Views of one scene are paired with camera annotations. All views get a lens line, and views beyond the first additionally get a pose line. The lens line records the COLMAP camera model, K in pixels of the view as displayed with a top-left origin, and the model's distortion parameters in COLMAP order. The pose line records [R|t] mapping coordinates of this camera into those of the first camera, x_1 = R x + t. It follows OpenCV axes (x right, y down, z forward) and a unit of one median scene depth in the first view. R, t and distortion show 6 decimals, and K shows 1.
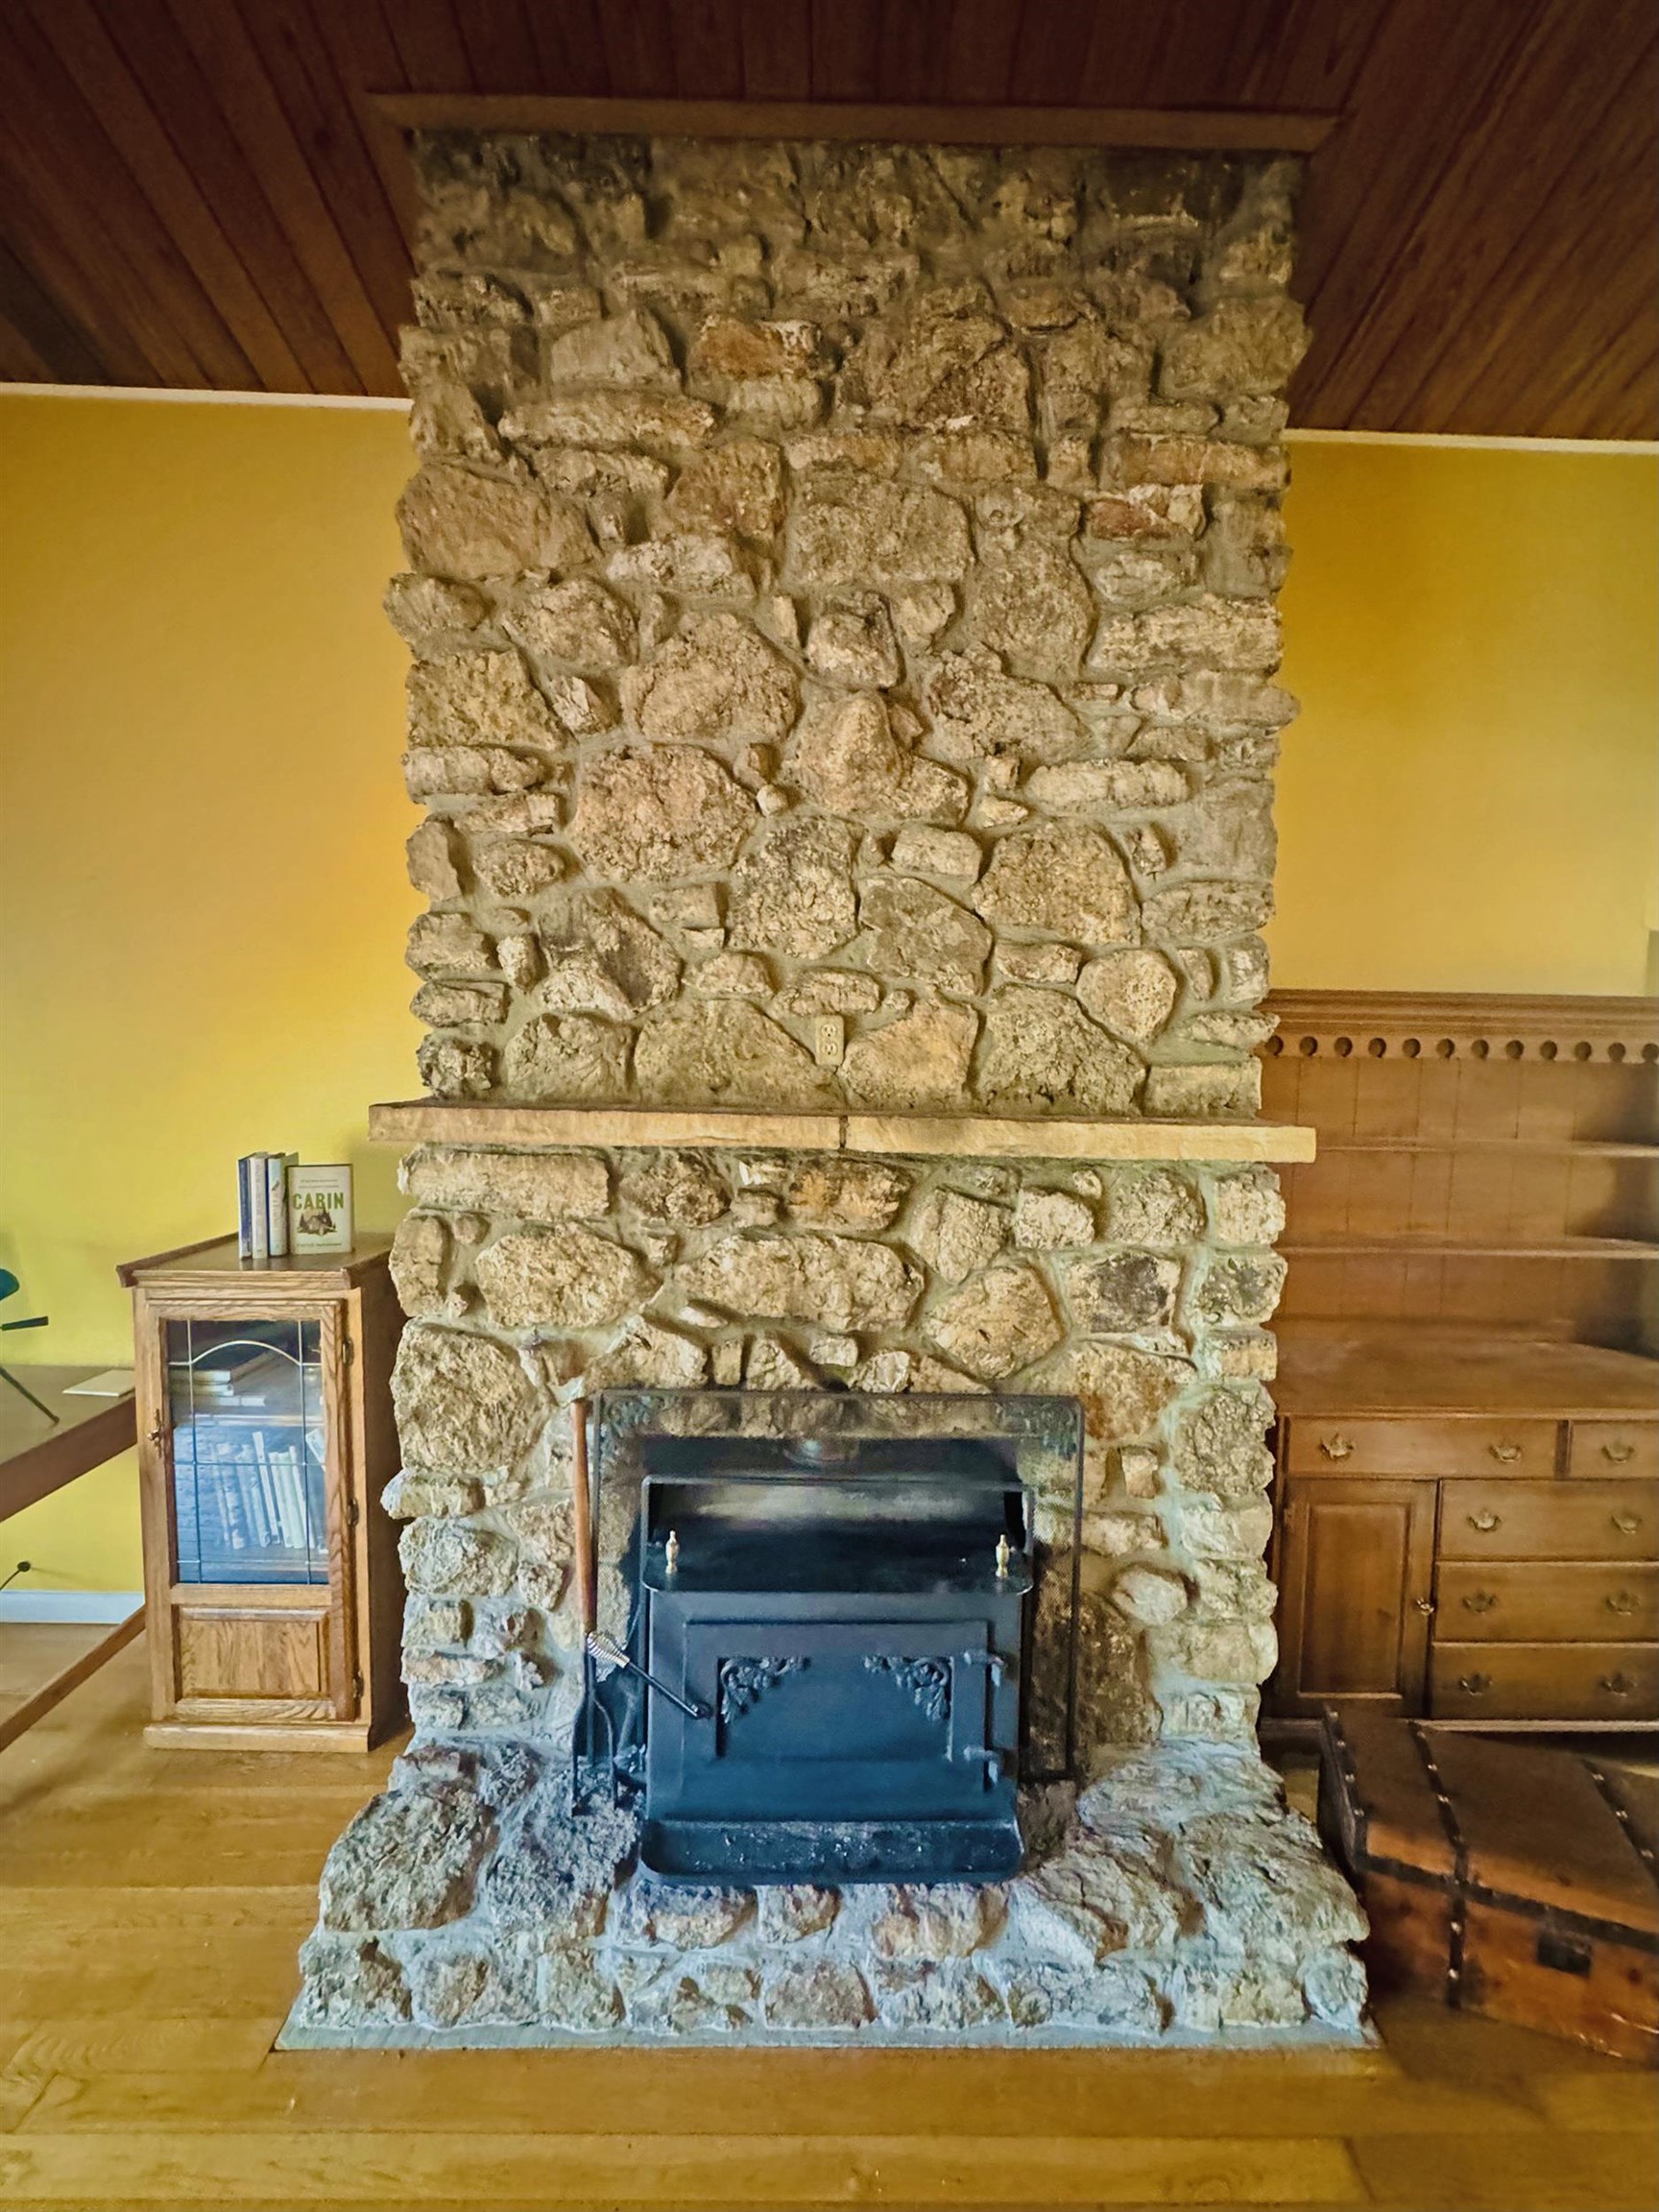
lens RADIAL K [[890.1, 0, 813.5], [0, 890.1, 1122.9], [0, 0, 1]] dist [-0.004723, -0.000573]
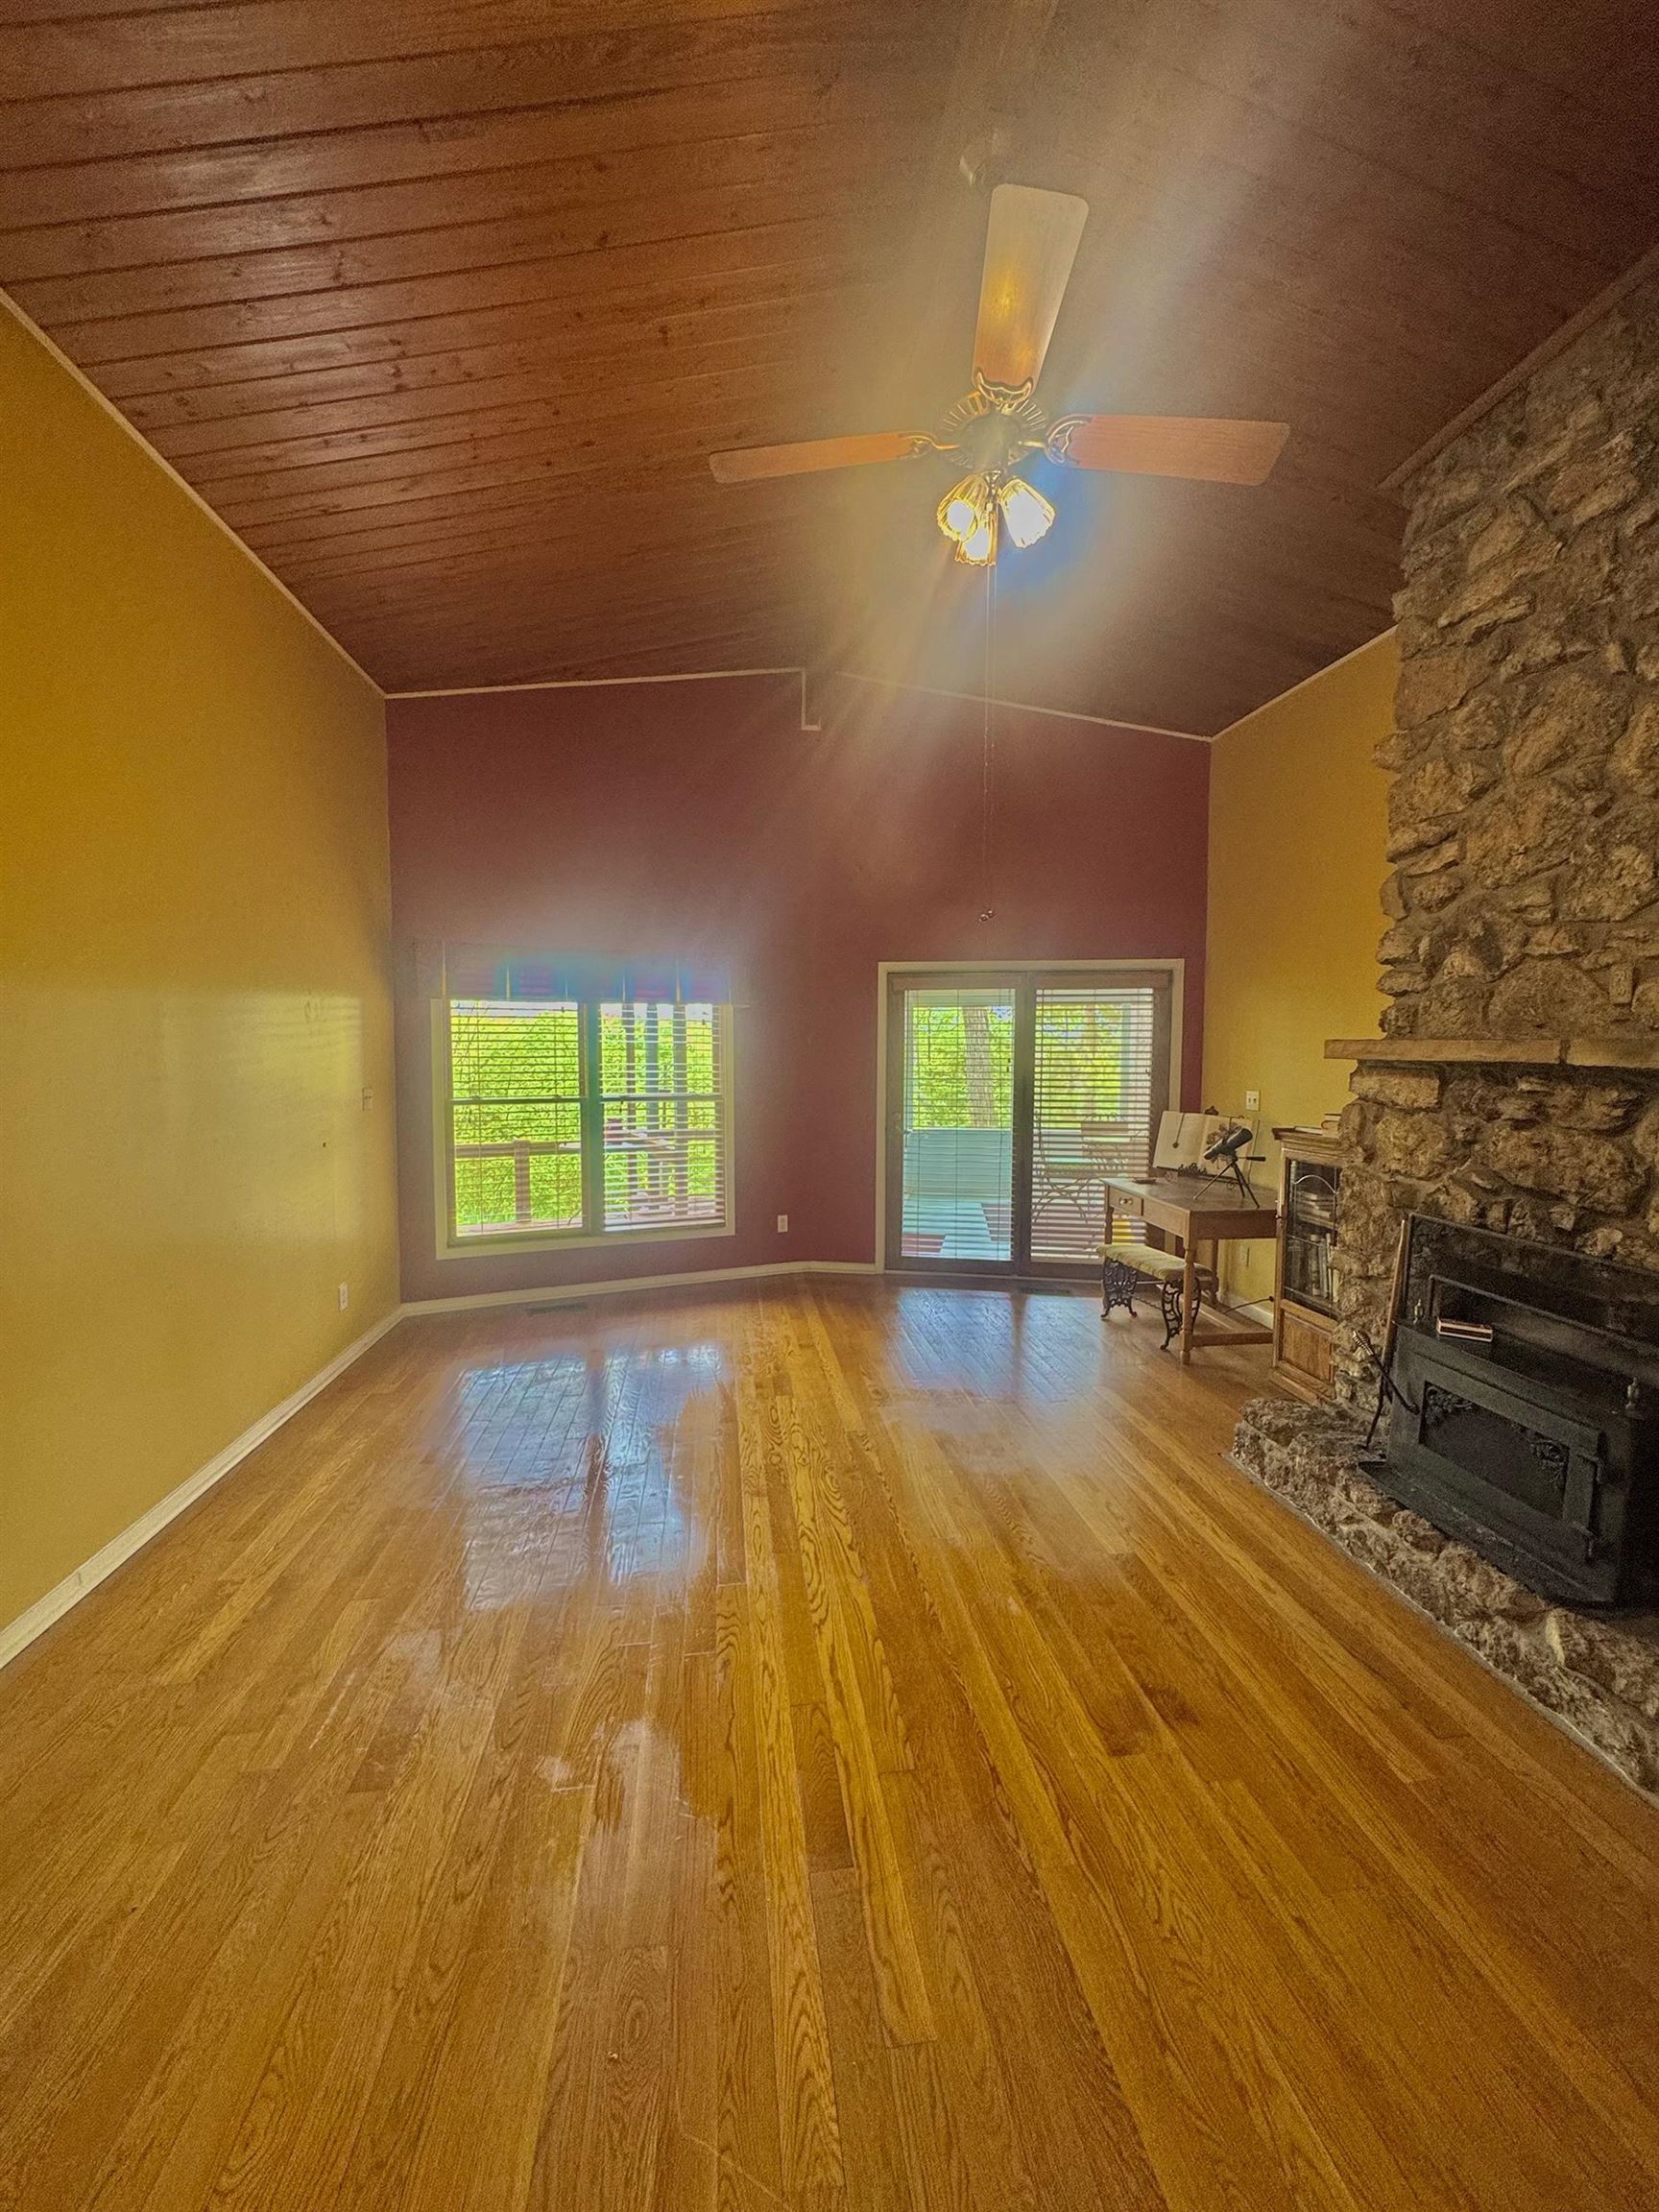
lens RADIAL K [[890.1, 0, 821.3], [0, 890.1, 1101.9], [0, 0, 1]] dist [-0.004723, -0.000573]
pose [[0.105387, 0.043012, -0.993501, 1.202822], [-0.065262, 0.997210, 0.036250, 0.106860], [0.992288, 0.061017, 0.107900, -0.247995]]
